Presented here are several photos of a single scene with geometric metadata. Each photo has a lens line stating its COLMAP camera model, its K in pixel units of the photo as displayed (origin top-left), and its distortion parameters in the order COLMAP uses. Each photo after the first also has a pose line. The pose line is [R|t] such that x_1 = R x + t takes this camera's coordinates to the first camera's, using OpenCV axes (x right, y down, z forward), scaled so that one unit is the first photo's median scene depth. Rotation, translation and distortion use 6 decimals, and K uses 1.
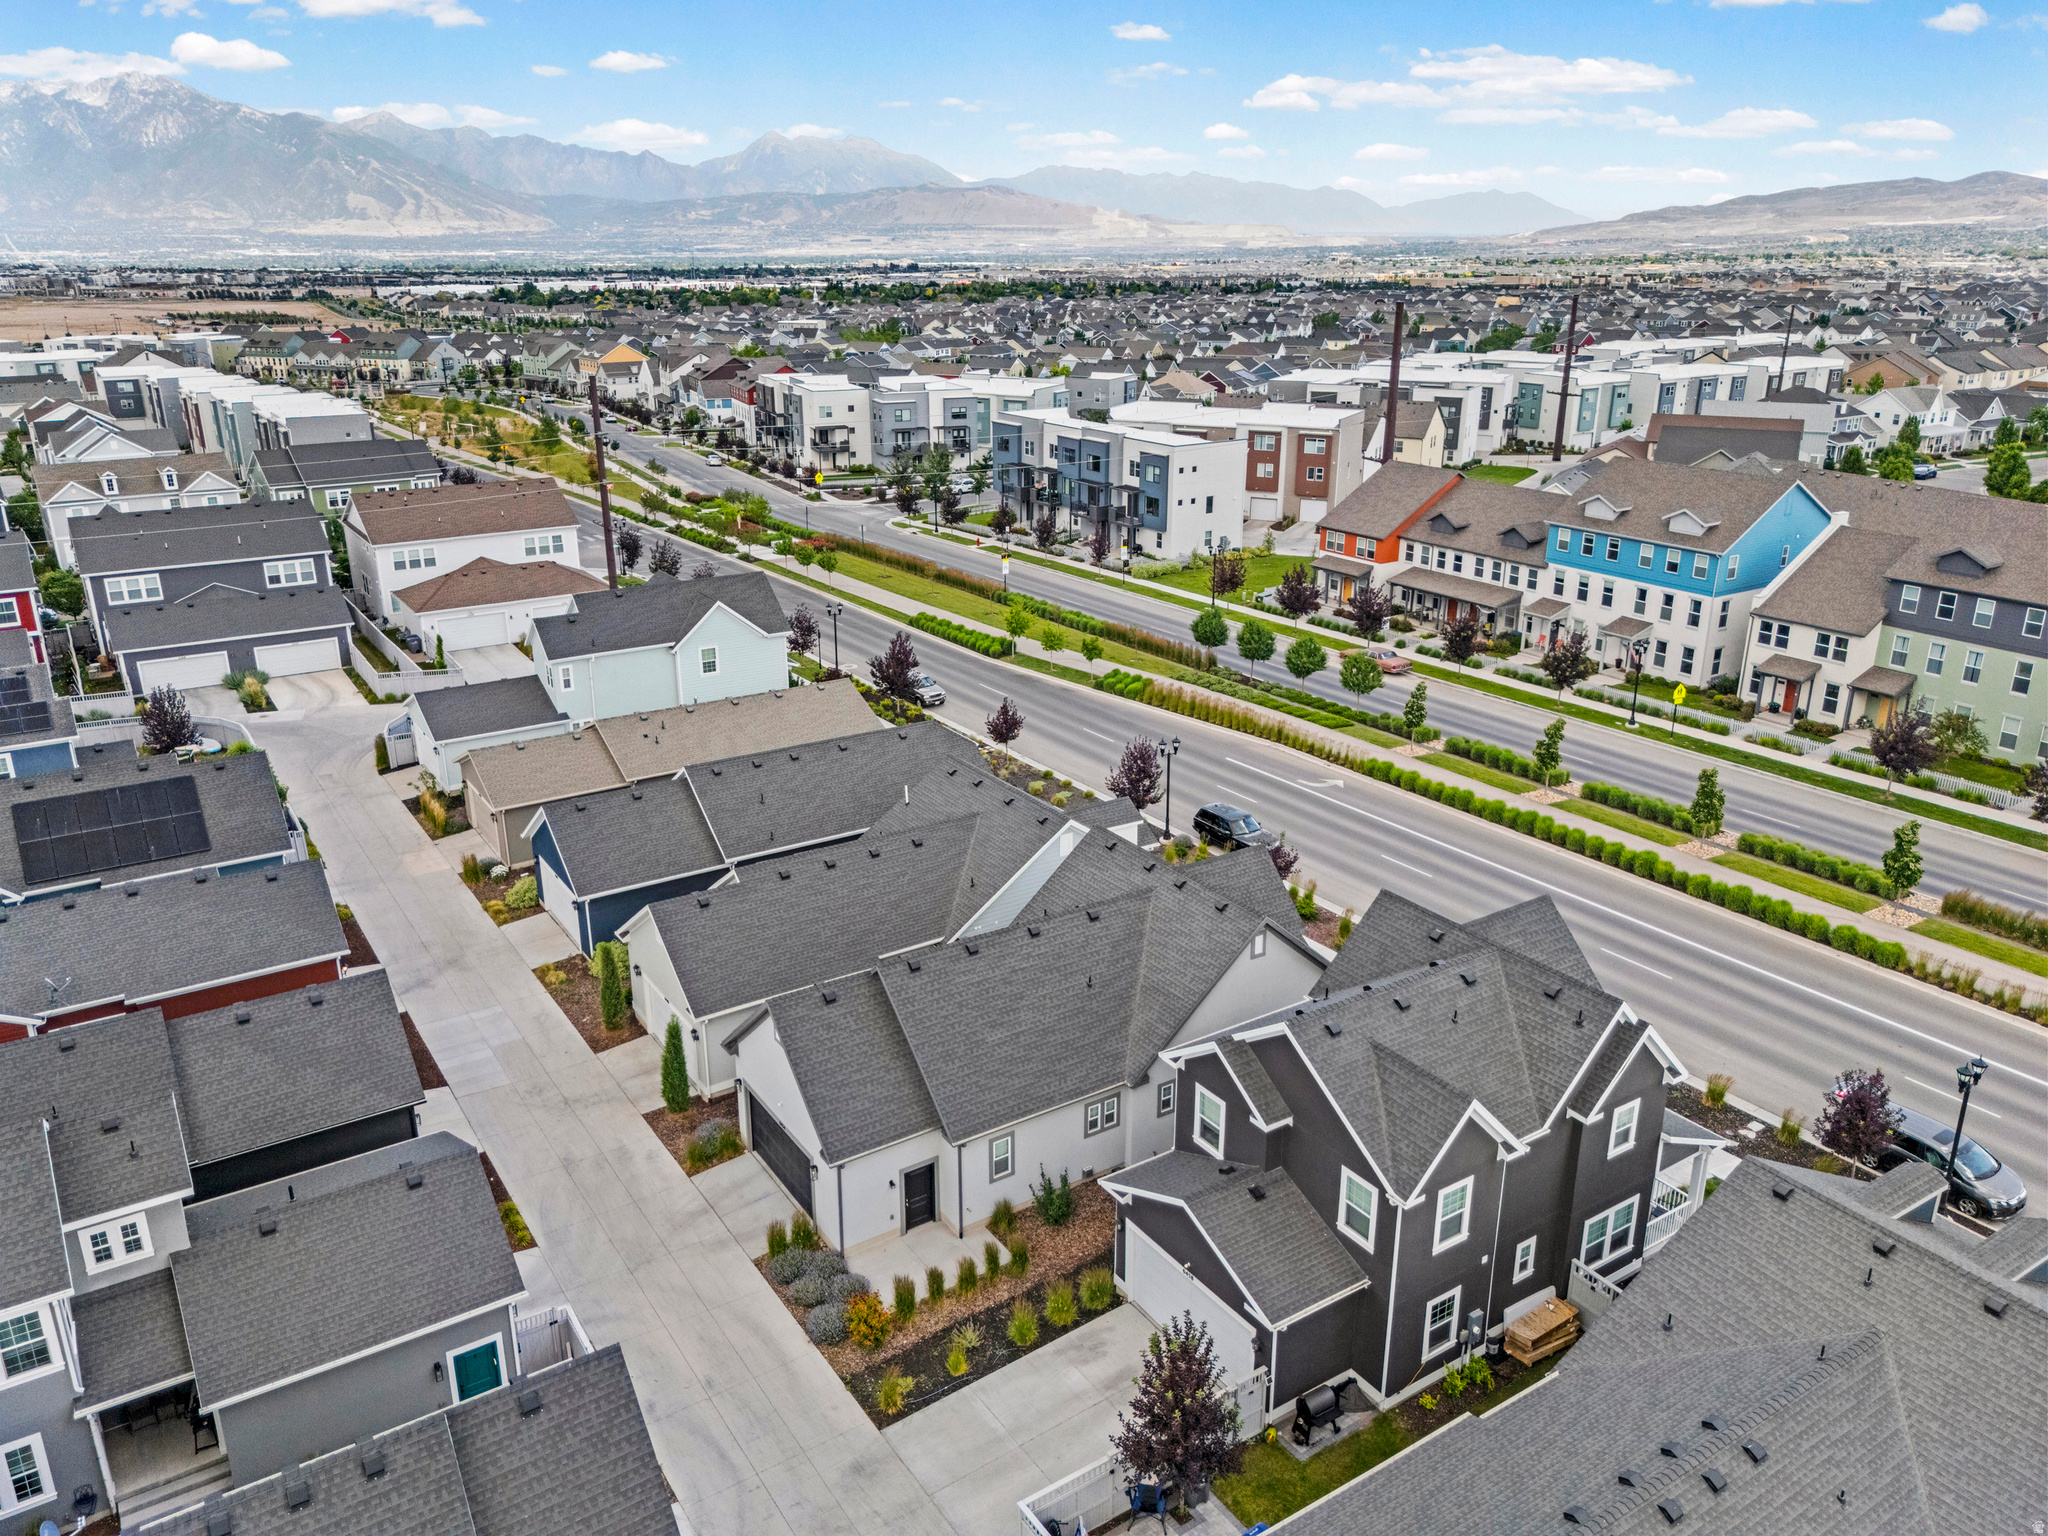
lens RADIAL K [[1505.5, 0, 1028.3], [0, 1505.5, 761.4], [0, 0, 1]] dist [0.070445, -0.064096]
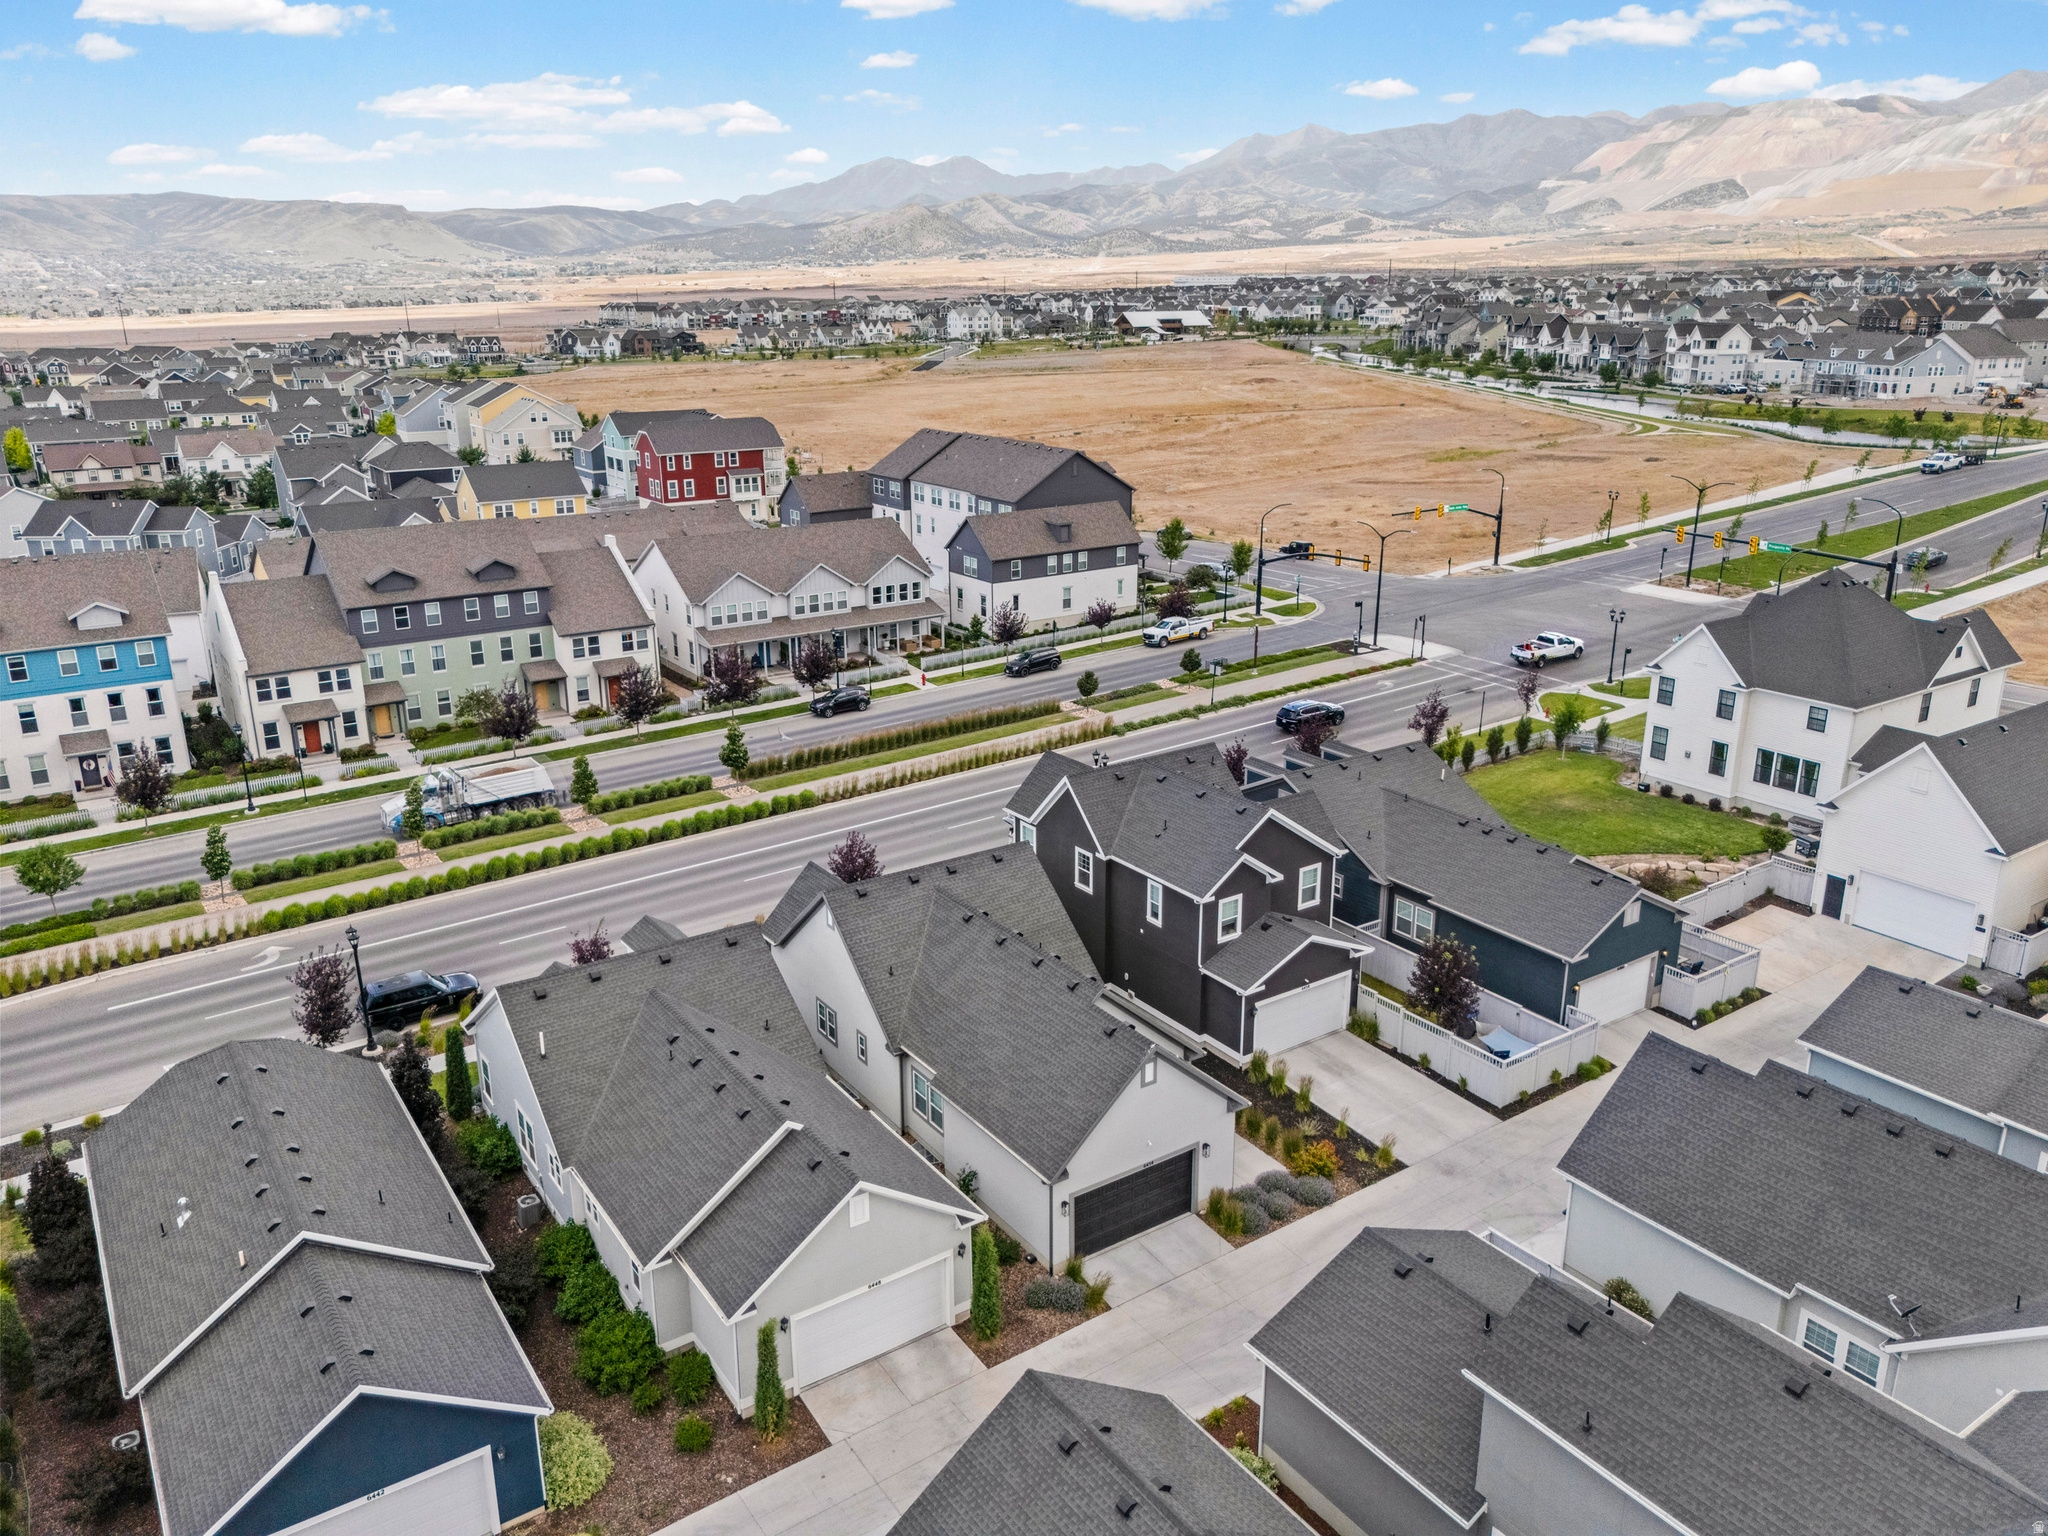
lens RADIAL K [[1505.5, 0, 1028.3], [0, 1505.5, 761.4], [0, 0, 1]] dist [0.070445, -0.064096]
pose [[-0.026919, -0.303513, 0.952447, -0.484648], [0.338050, 0.893893, 0.294409, -0.155900], [-0.940743, 0.329900, 0.078540, 0.408495]]
